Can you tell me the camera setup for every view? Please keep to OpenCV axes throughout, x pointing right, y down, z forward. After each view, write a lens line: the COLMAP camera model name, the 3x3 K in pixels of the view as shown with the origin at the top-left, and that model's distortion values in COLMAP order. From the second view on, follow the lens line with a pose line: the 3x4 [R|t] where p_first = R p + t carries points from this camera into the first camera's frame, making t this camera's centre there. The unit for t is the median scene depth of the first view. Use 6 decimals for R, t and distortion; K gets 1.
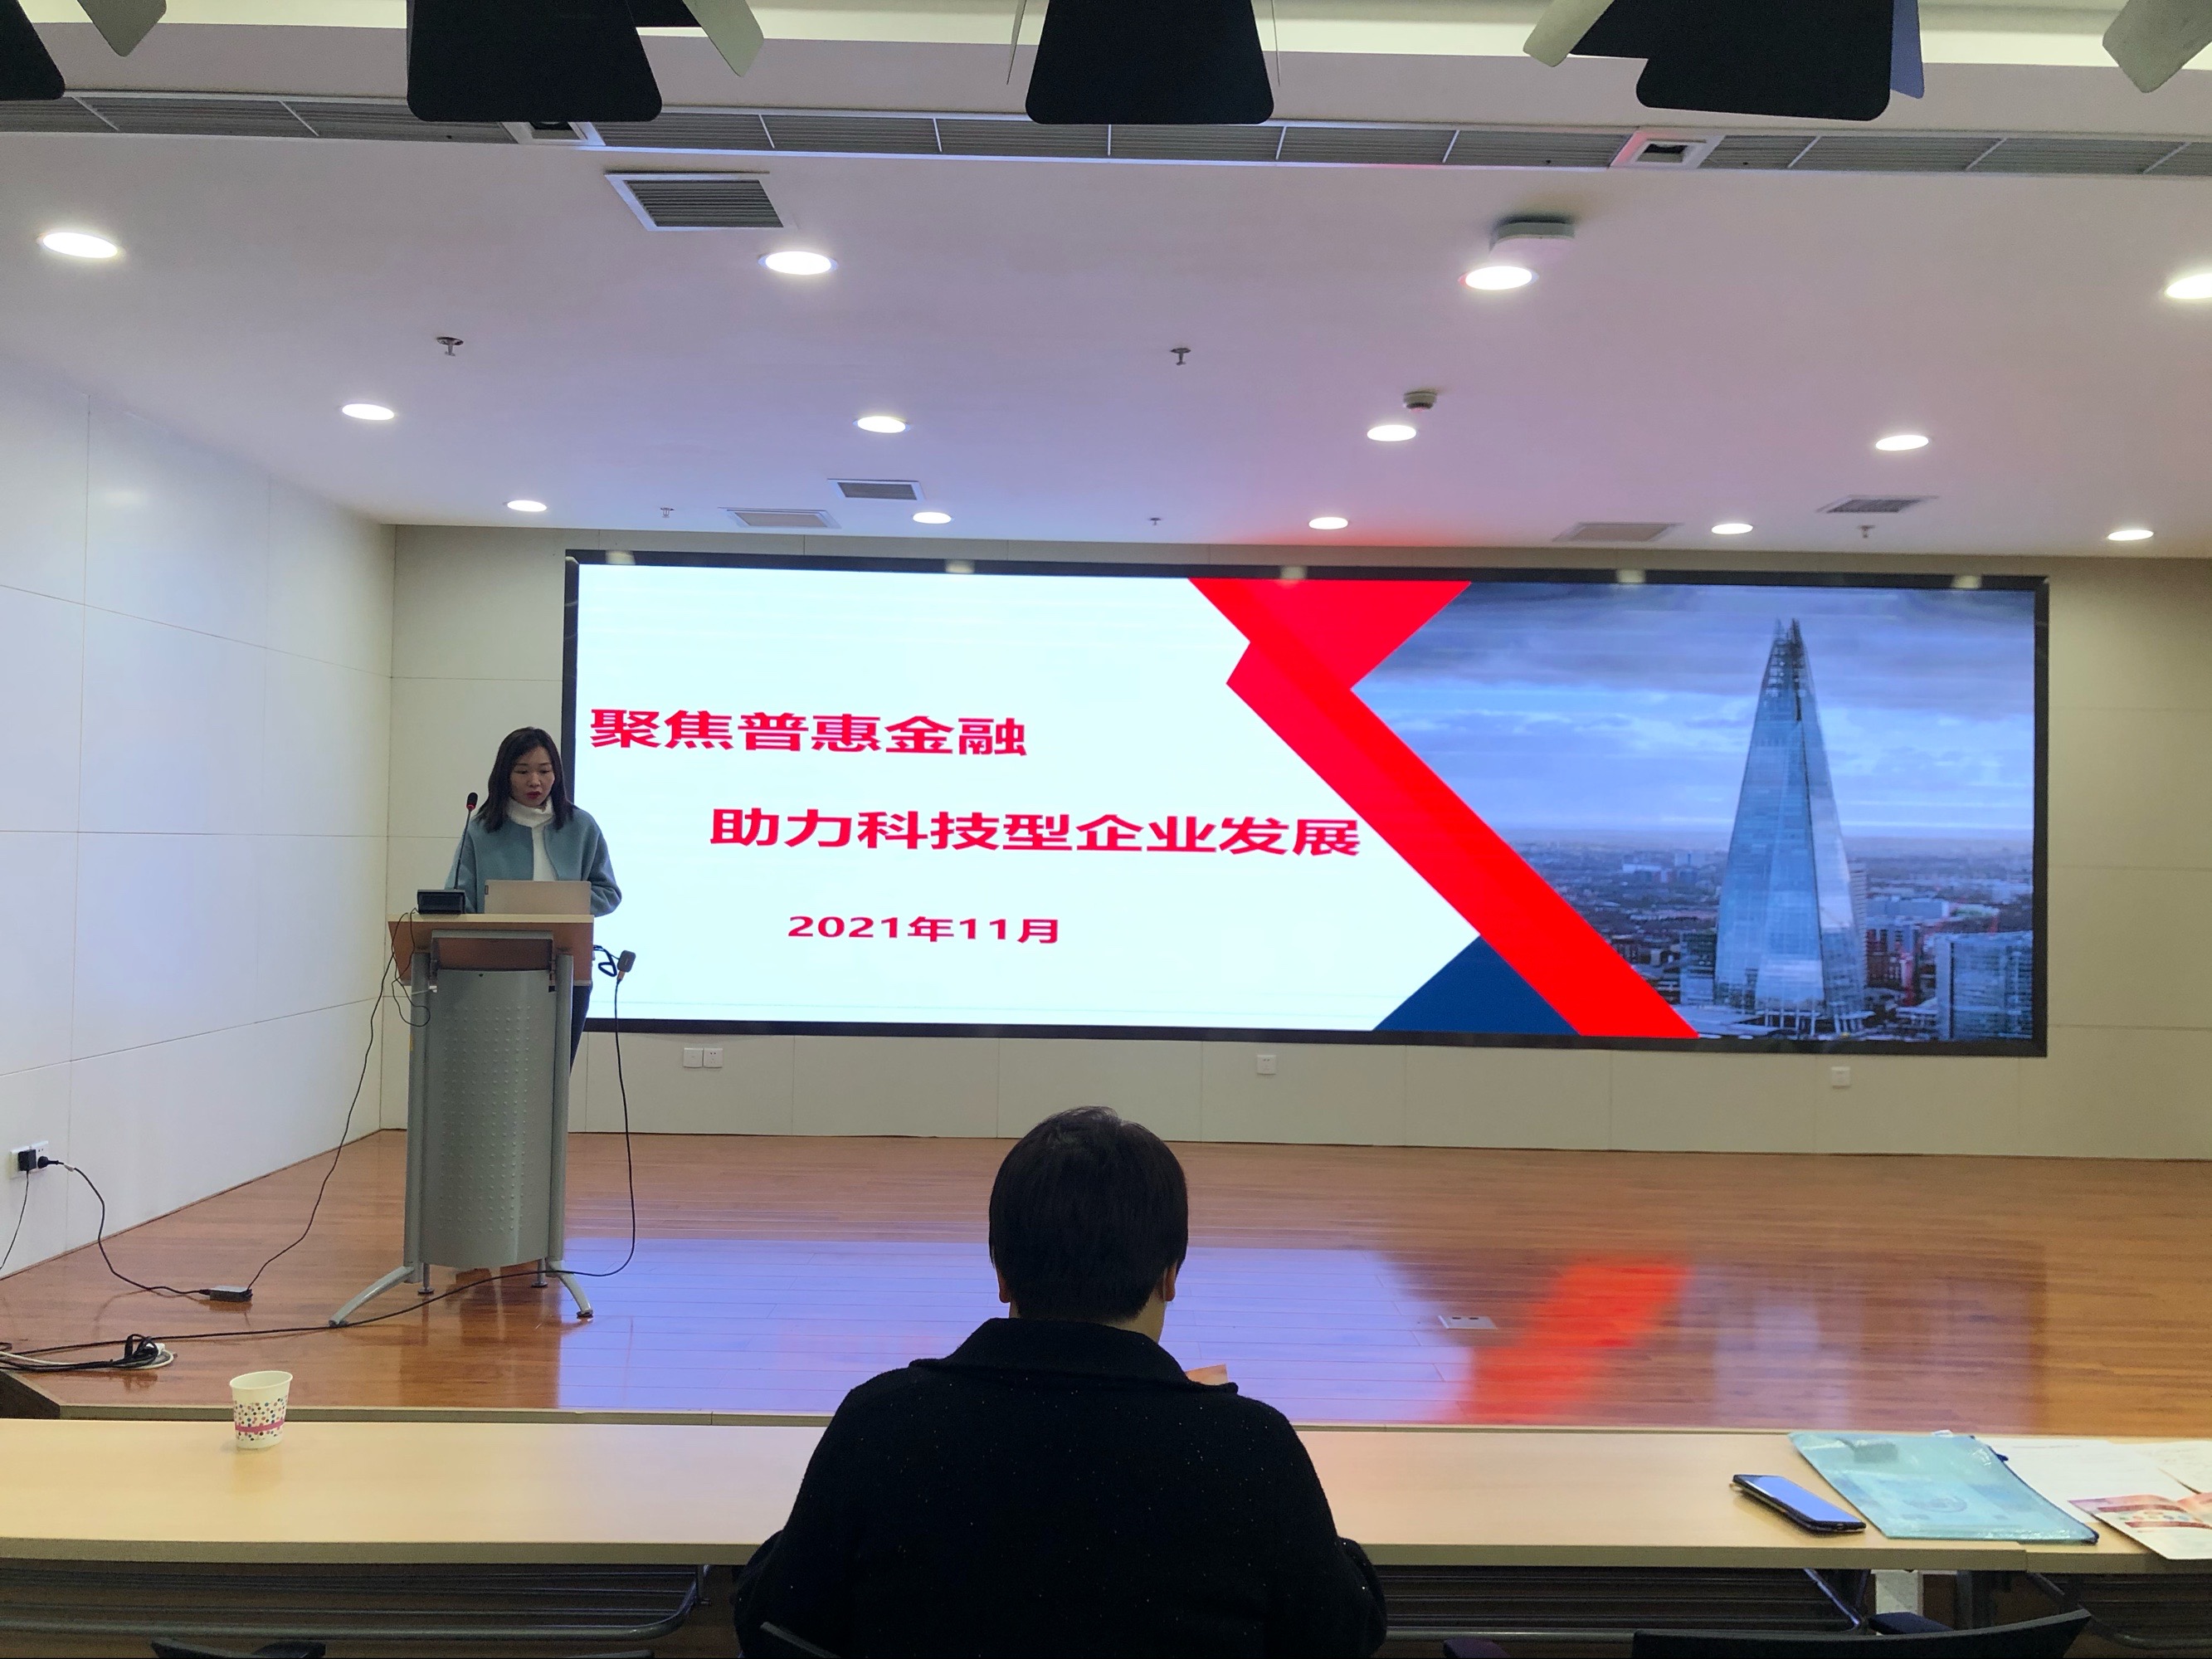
lens RADIAL K [[1807.4, 0, 1119.3], [0, 1807.4, 833.7], [0, 0, 1]] dist [0.014441, -0.004381]
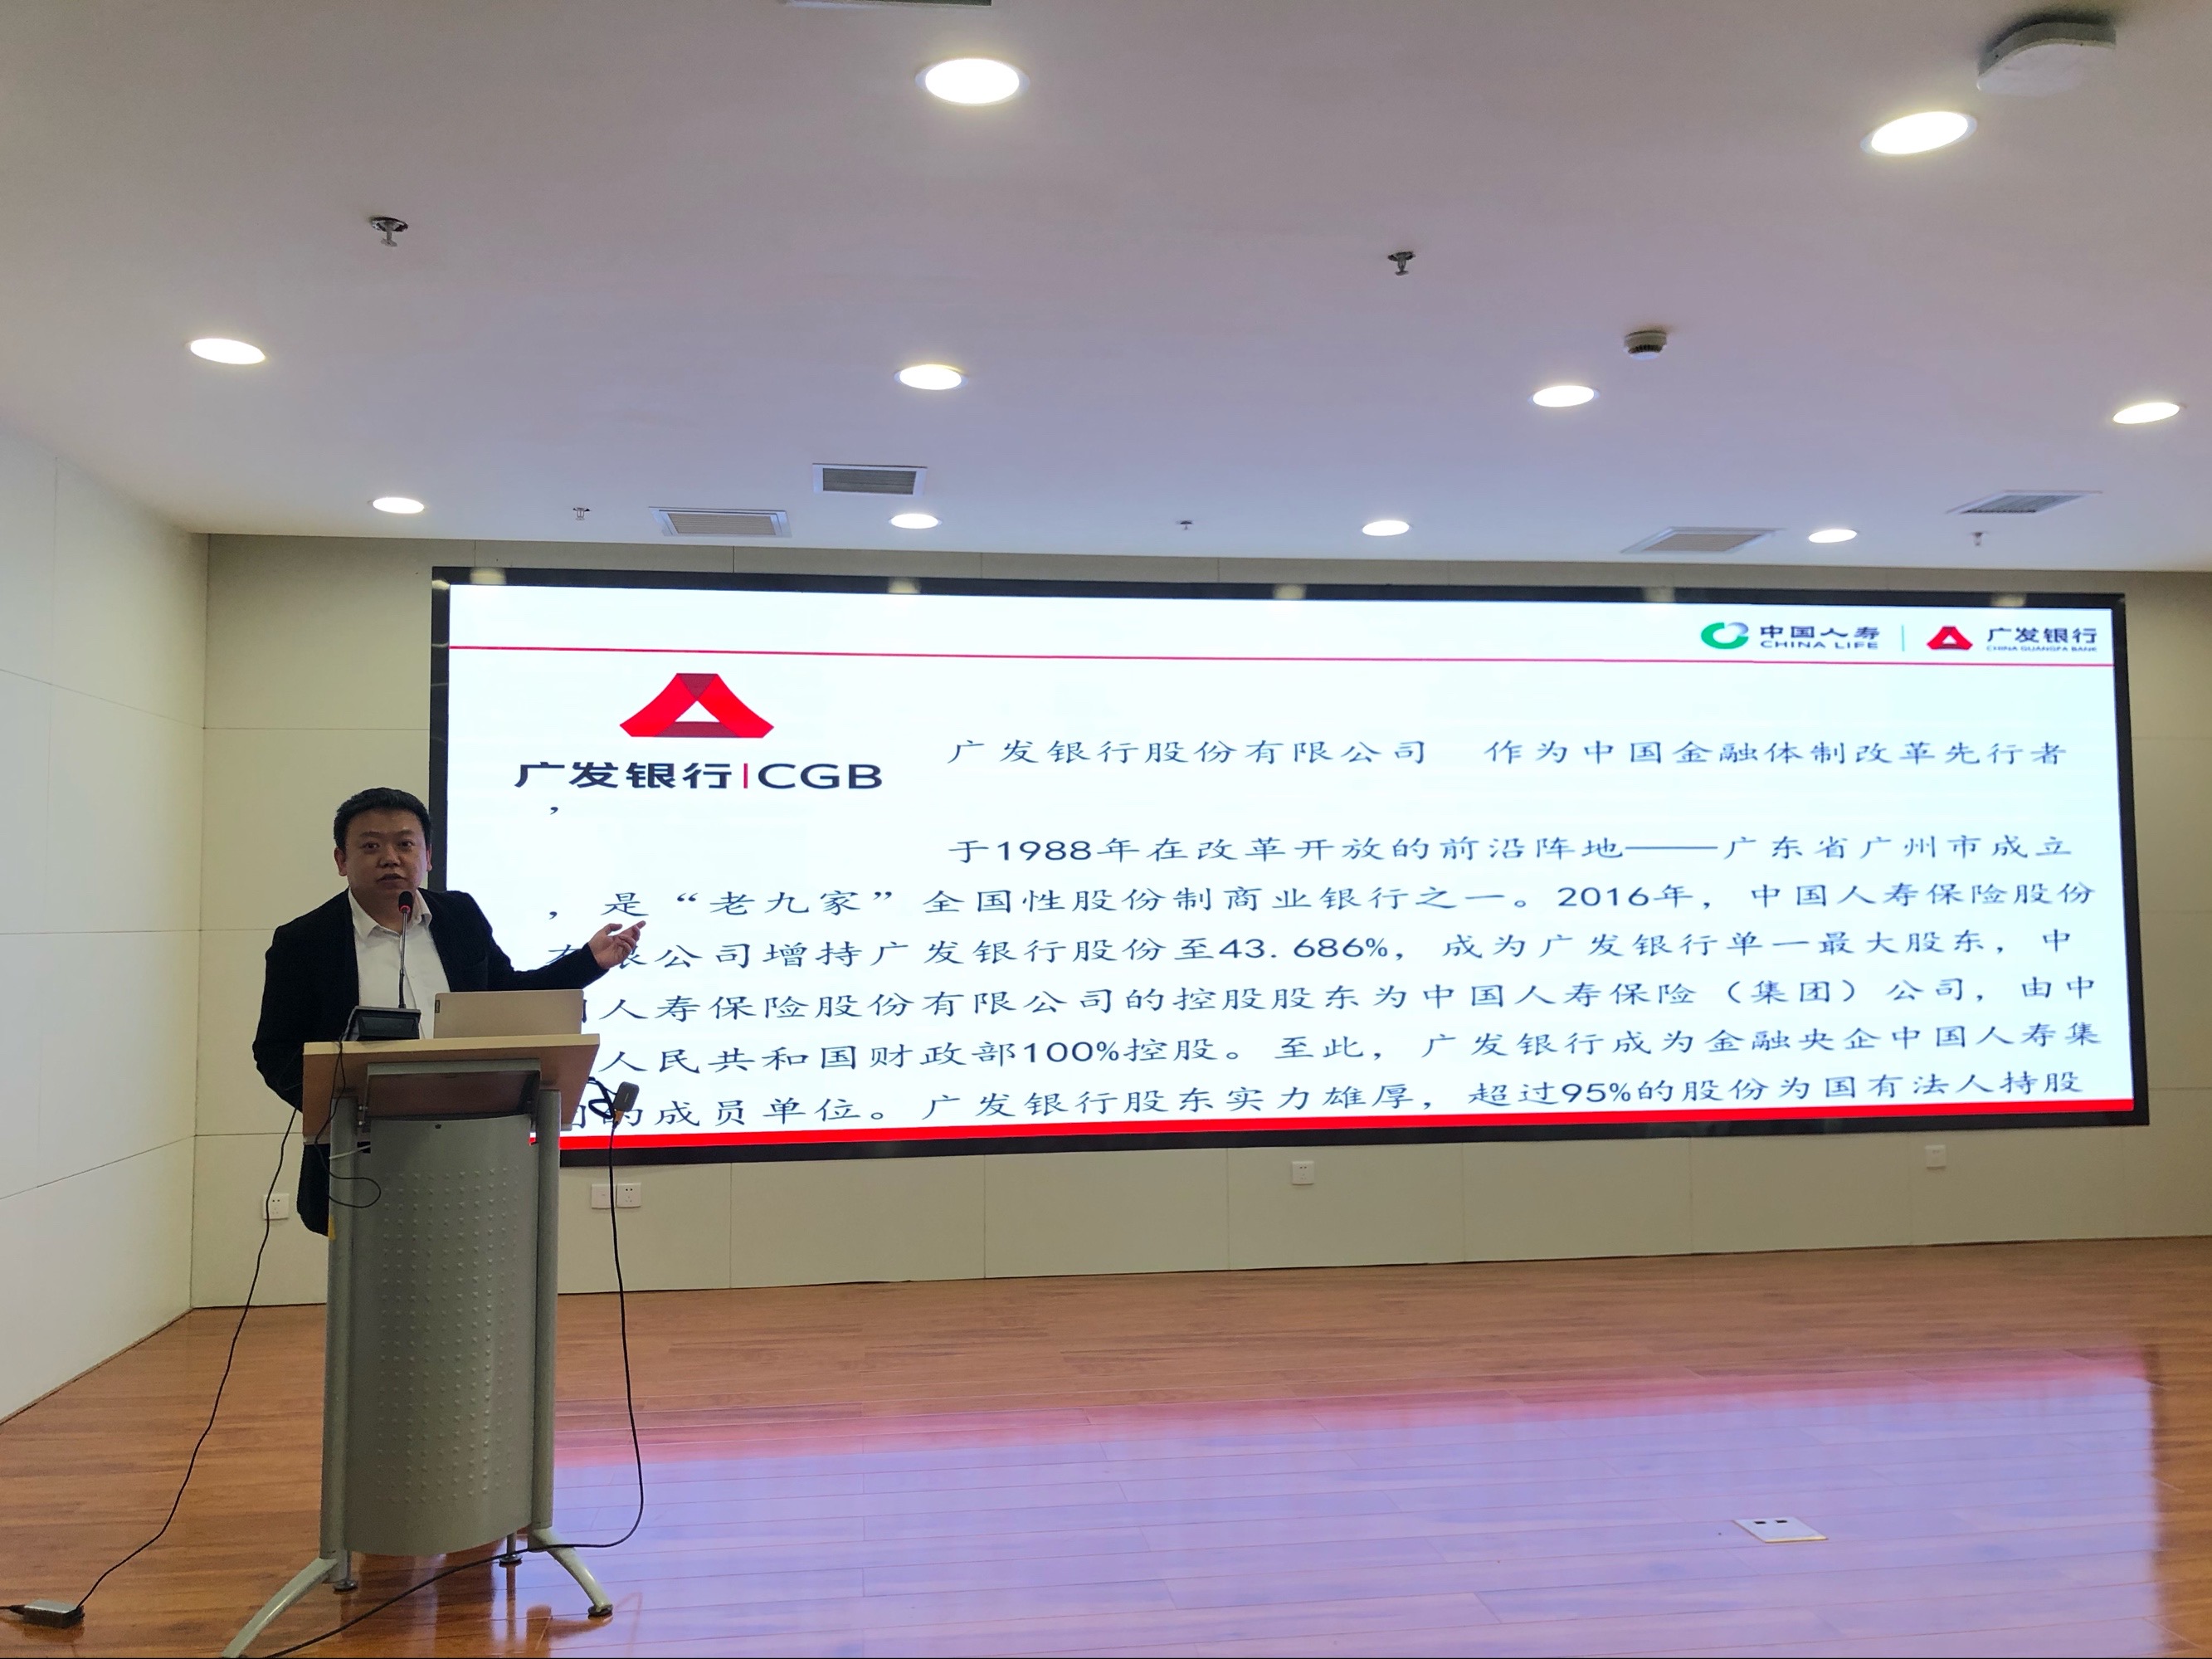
lens RADIAL K [[1814.7, 0, 1106.0], [0, 1814.7, 829.5], [0, 0, 1]] dist [-0.005980, 0.027247]
pose [[0.991306, -0.021001, 0.129891, -0.137490], [0.026232, 0.998907, -0.038691, -0.002147], [-0.128936, 0.041762, 0.990773, 0.200099]]
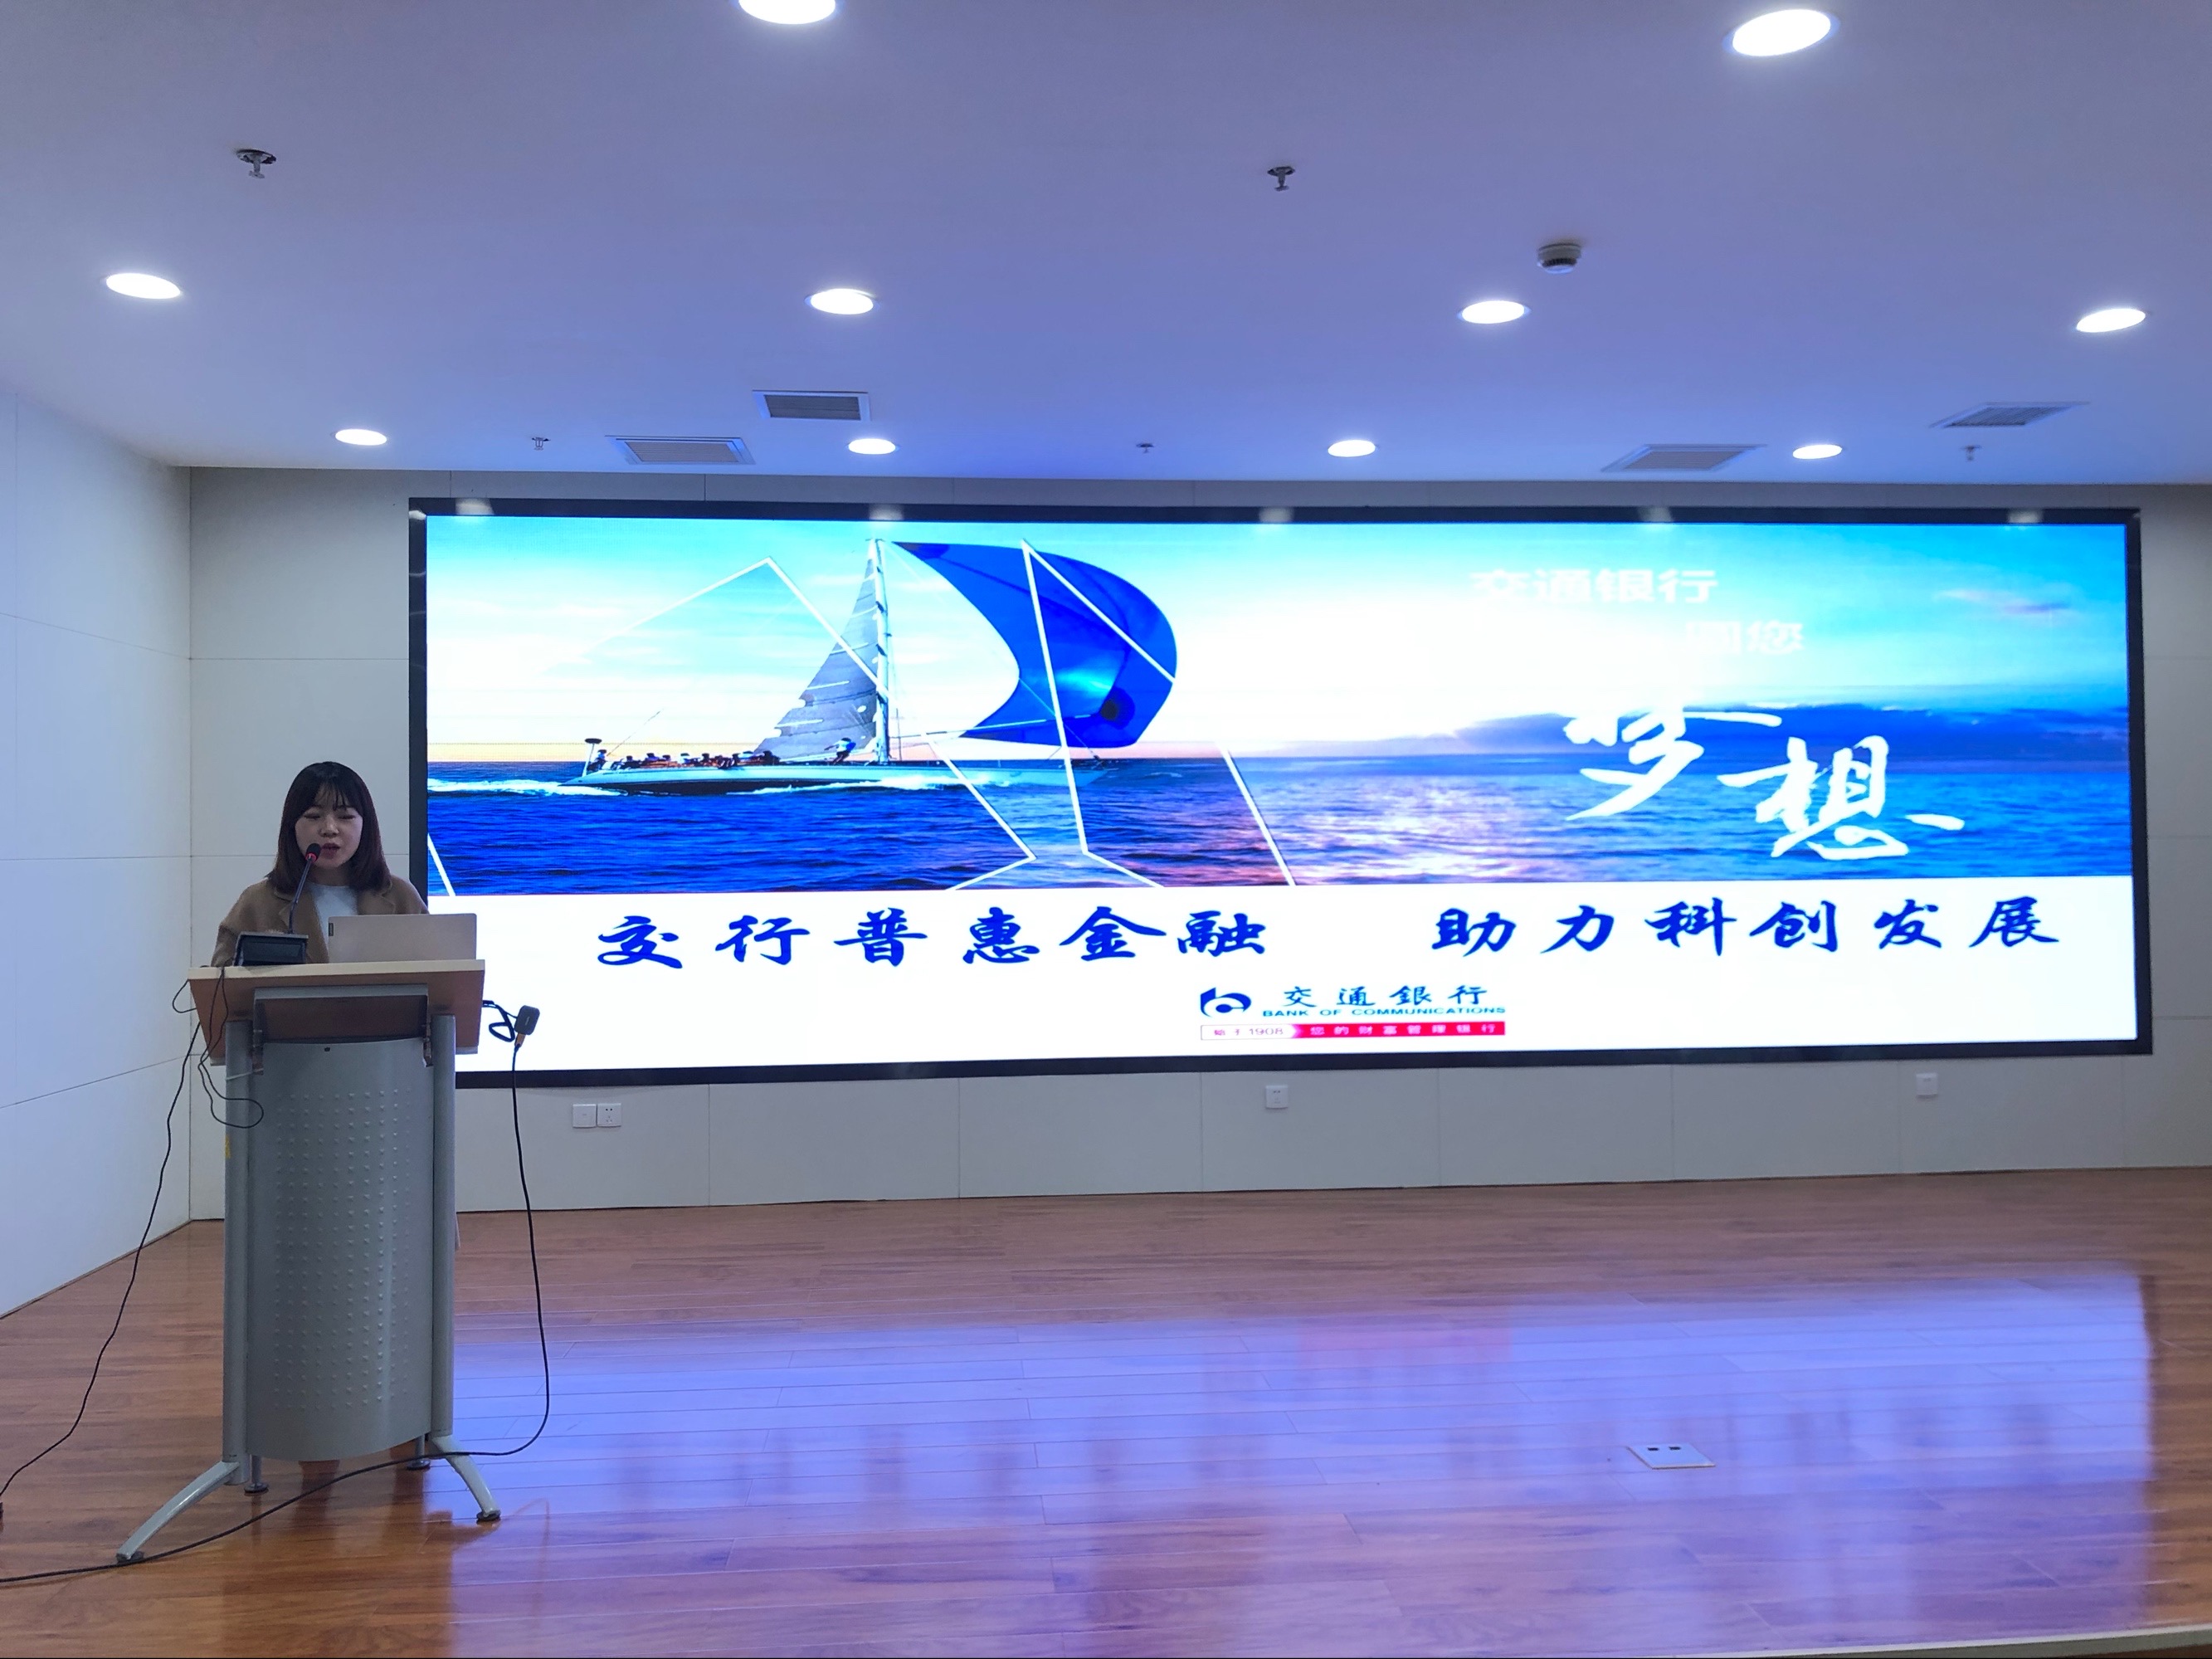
lens RADIAL K [[1808.2, 0, 1106.0], [0, 1808.2, 829.5], [0, 0, 1]] dist [0.003189, 0.012254]
pose [[0.996356, -0.027198, 0.080844, -0.075038], [0.027125, 0.999630, 0.001996, -0.001624], [-0.080868, 0.000204, 0.996725, 0.194754]]
